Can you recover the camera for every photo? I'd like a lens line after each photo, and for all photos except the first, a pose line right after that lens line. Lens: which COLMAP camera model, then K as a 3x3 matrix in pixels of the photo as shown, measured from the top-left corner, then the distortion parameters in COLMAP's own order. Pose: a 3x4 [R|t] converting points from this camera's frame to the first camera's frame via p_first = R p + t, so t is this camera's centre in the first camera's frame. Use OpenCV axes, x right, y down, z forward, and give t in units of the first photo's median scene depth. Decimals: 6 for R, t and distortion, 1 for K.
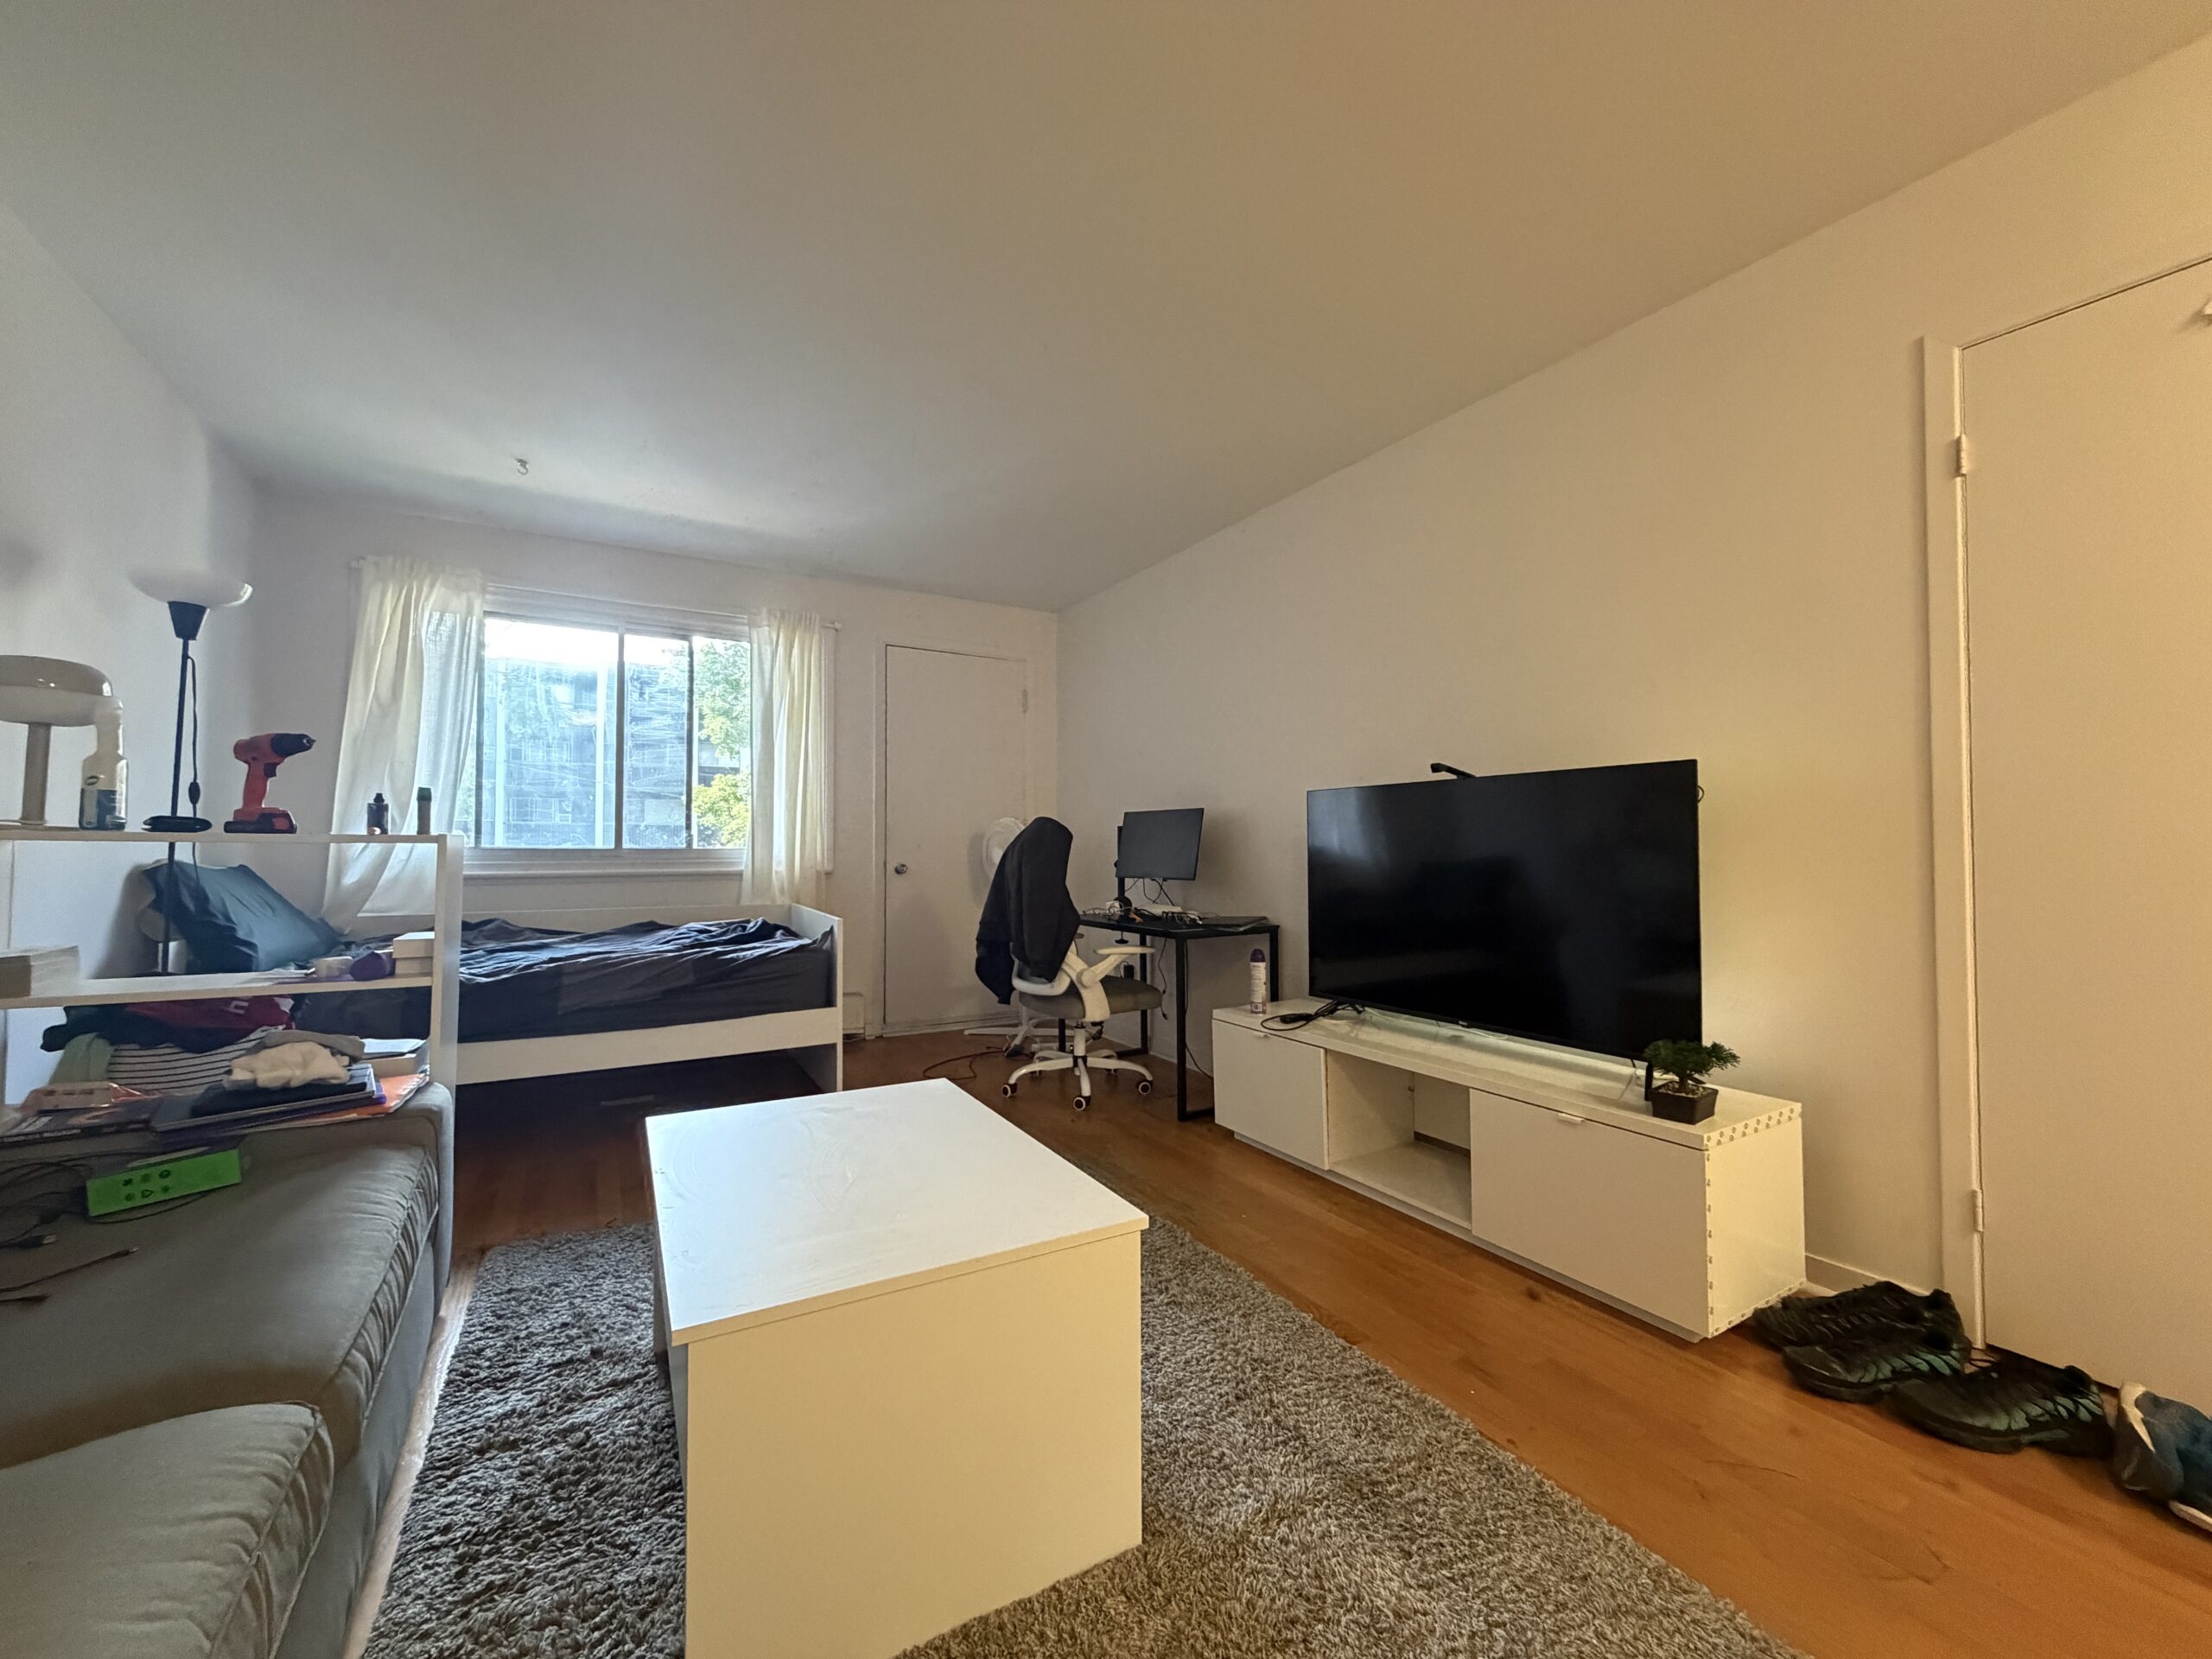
lens RADIAL K [[877.5, 0, 1096.8], [0, 877.5, 829.4], [0, 0, 1]] dist [0.000523, -0.000105]
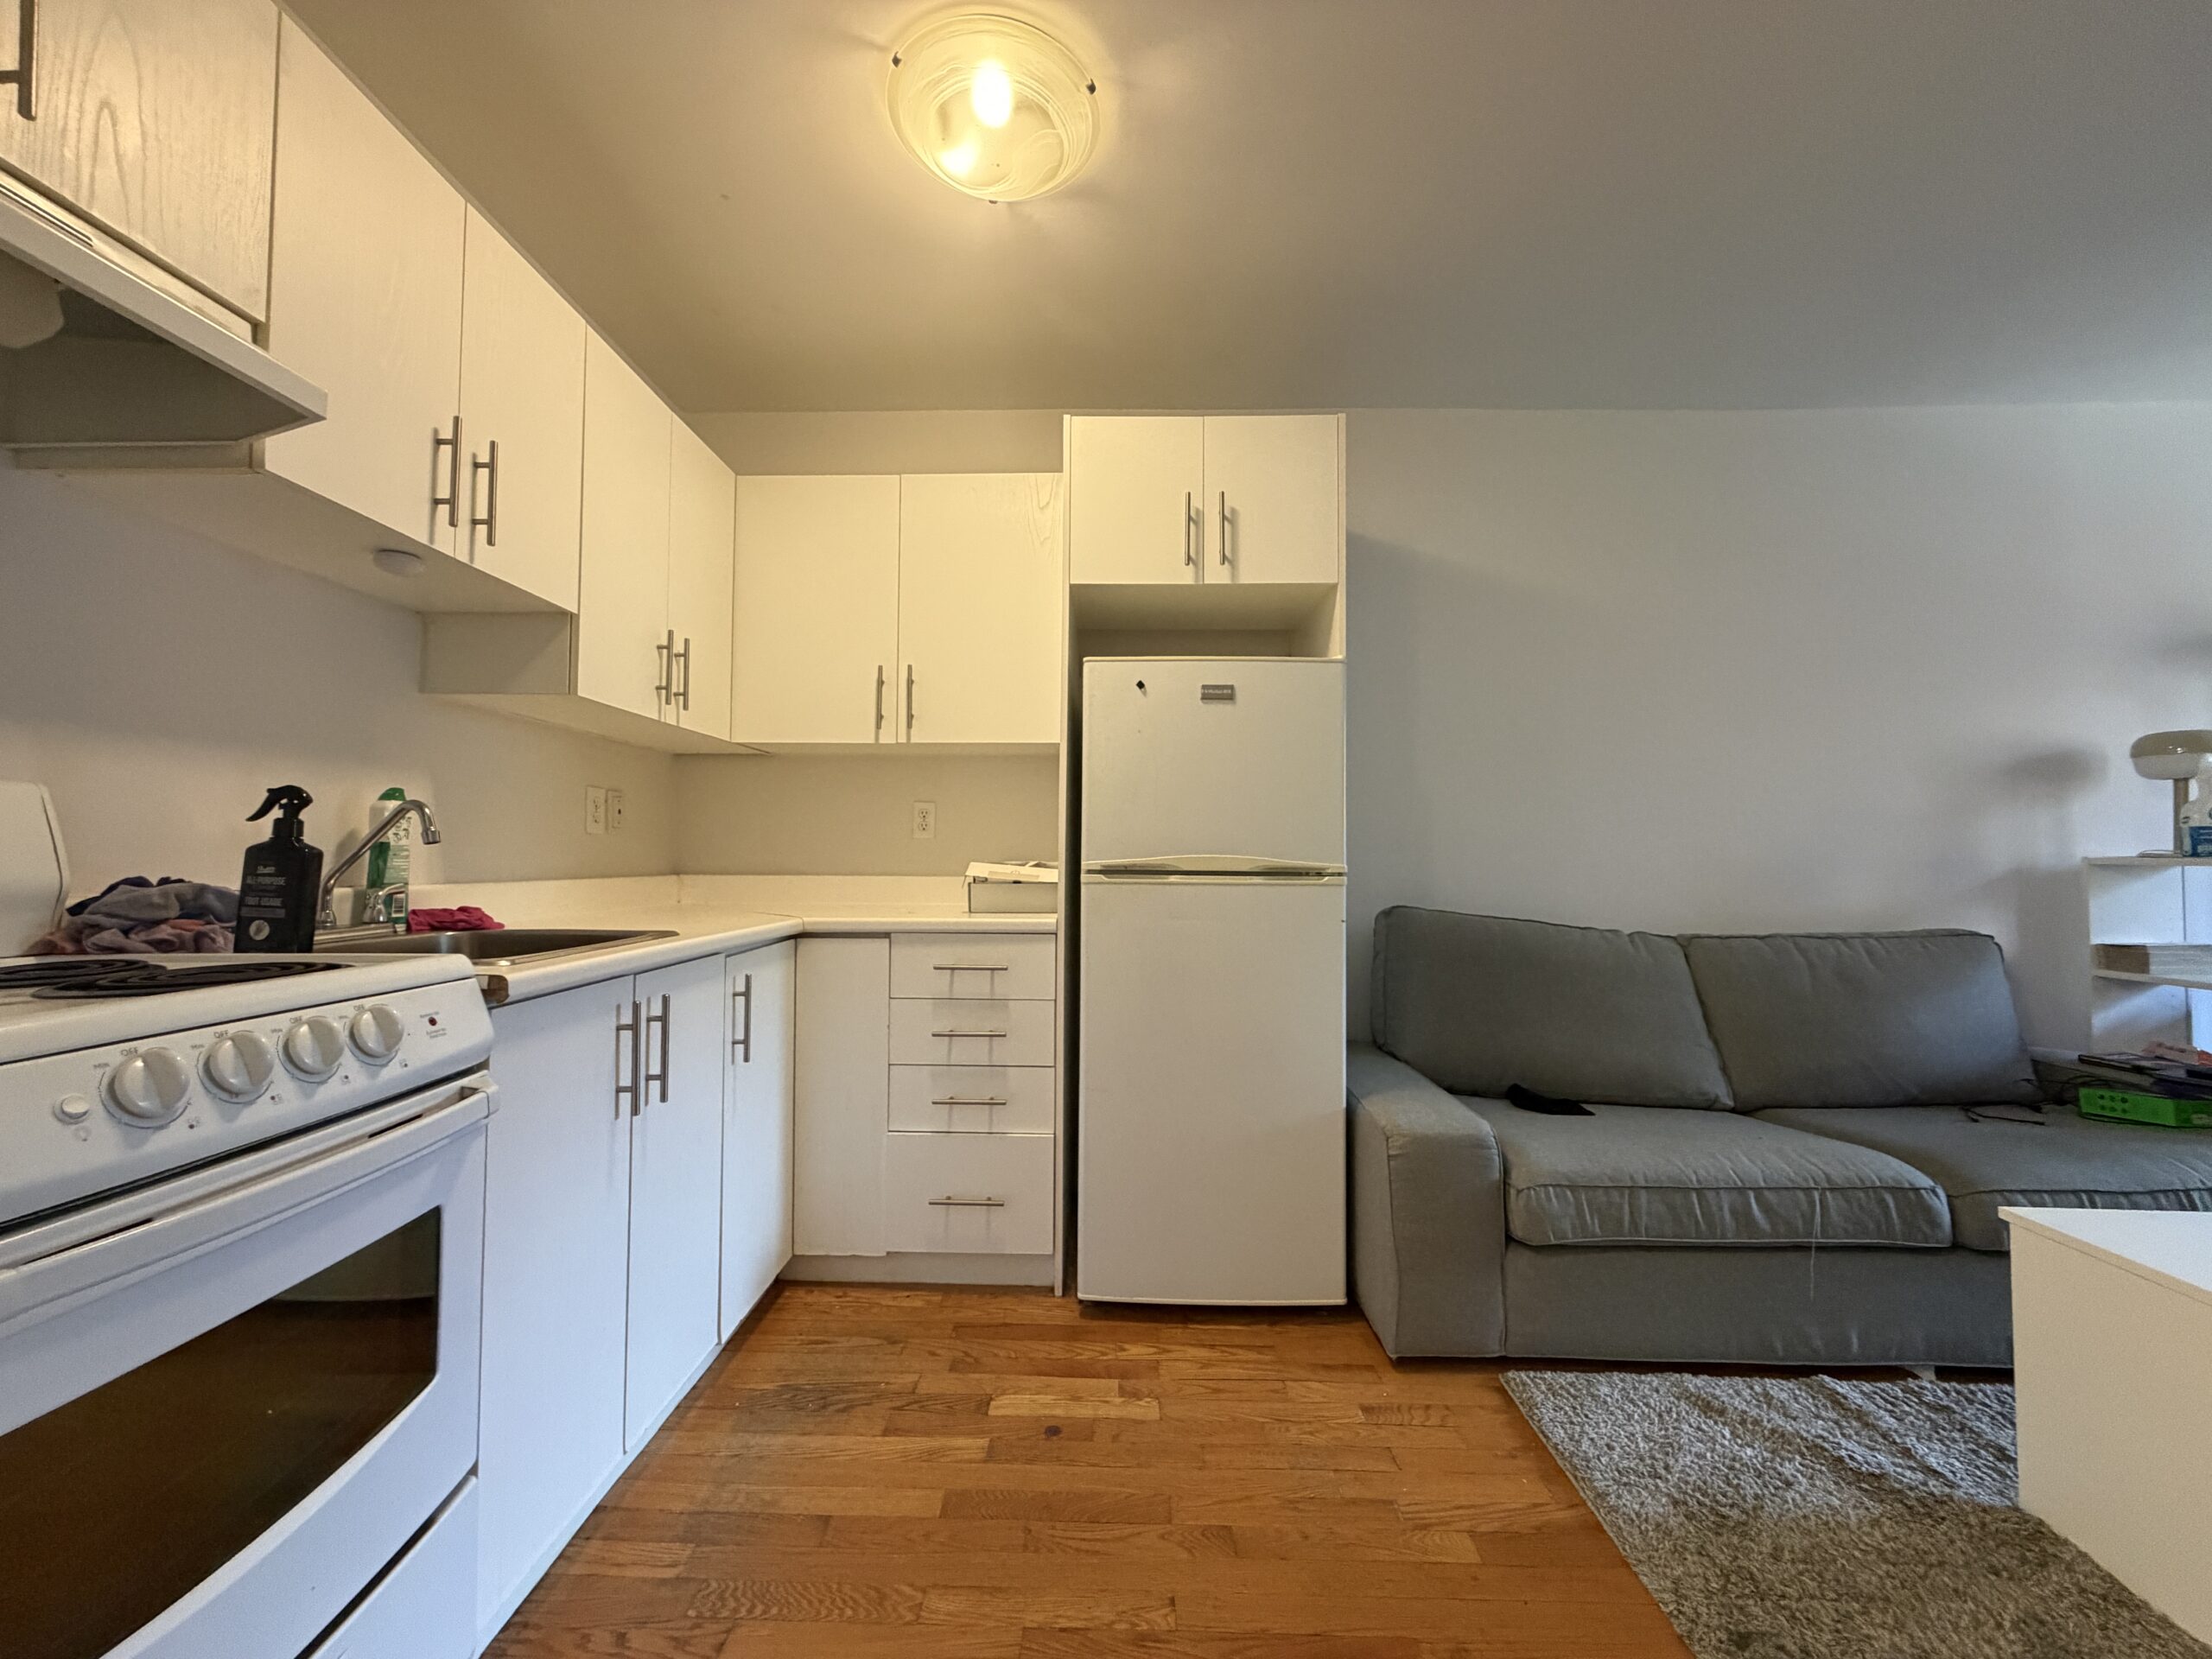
lens RADIAL K [[877.5, 0, 1096.8], [0, 877.5, 829.4], [0, 0, 1]] dist [0.000523, -0.000105]
pose [[-0.520849, -0.031165, -0.853080, 0.613650], [0.015426, 0.998827, -0.045907, -0.004348], [0.853510, -0.037070, -0.519757, 0.197040]]
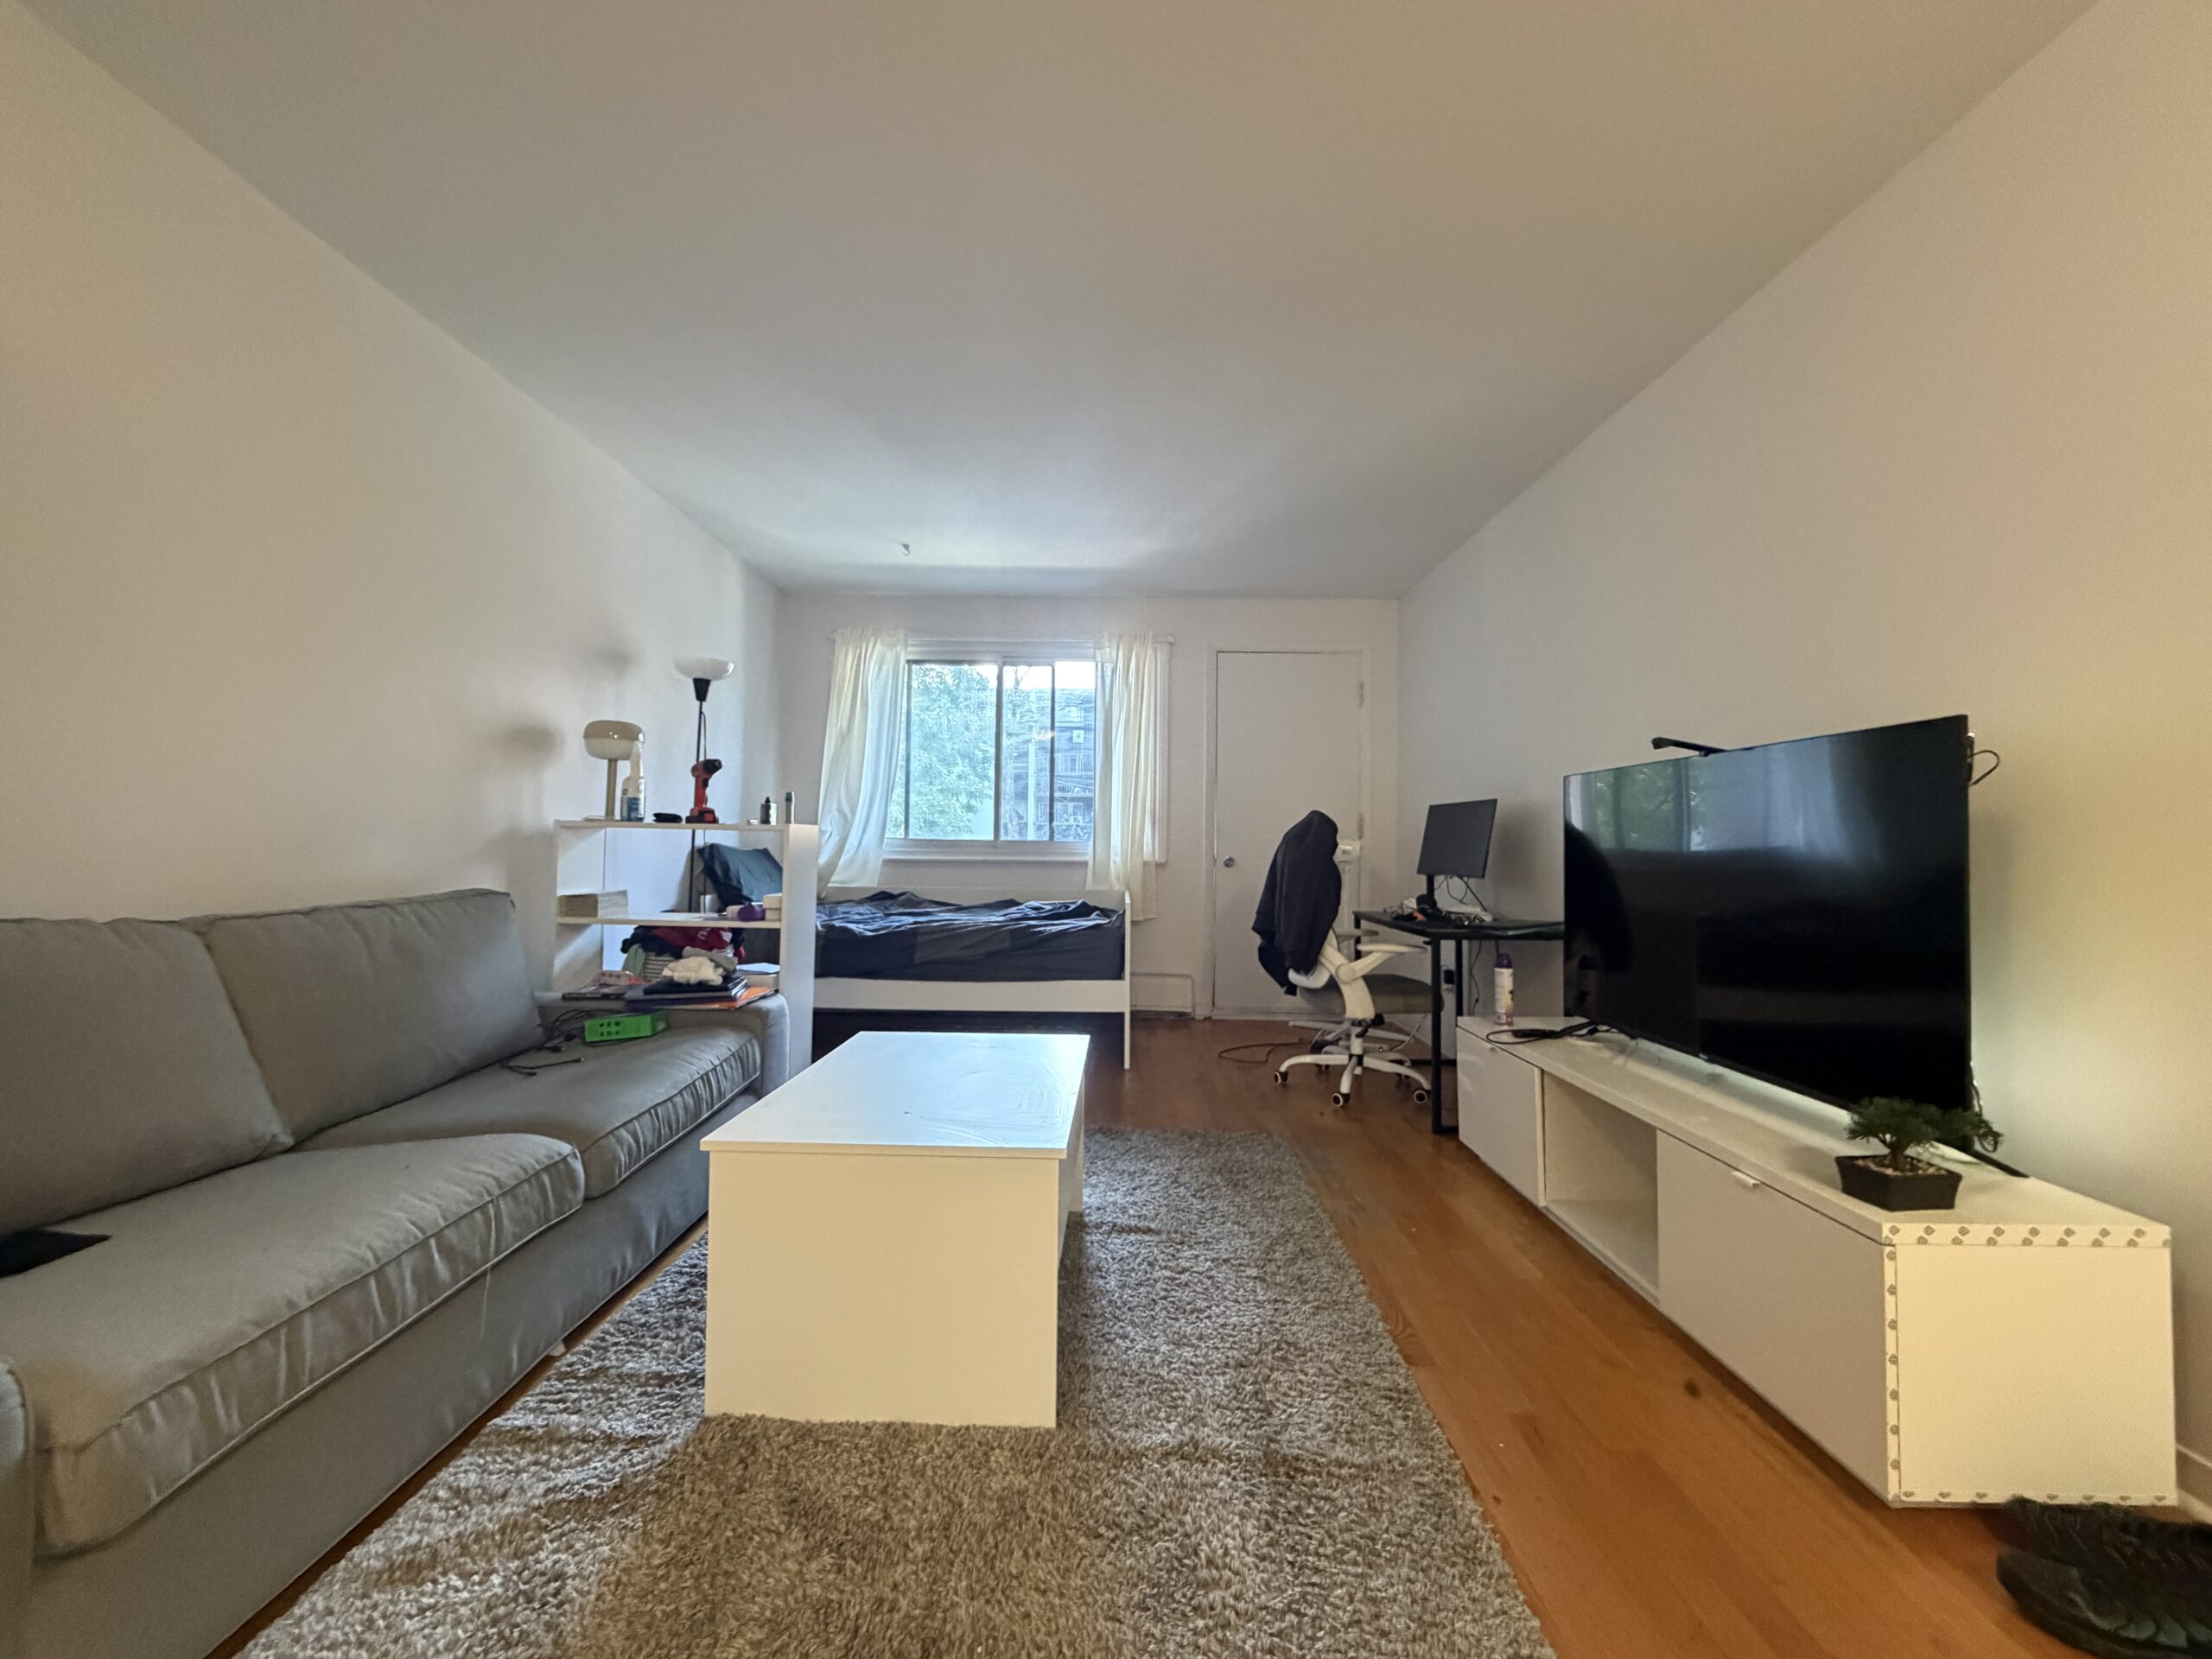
lens RADIAL K [[877.5, 0, 1096.8], [0, 877.5, 829.4], [0, 0, 1]] dist [0.000523, -0.000105]
pose [[0.857429, 0.000291, -0.514602, 0.351629], [-0.000674, 1.000000, -0.000557, 0.011721], [0.514602, 0.000824, 0.857429, 0.016760]]
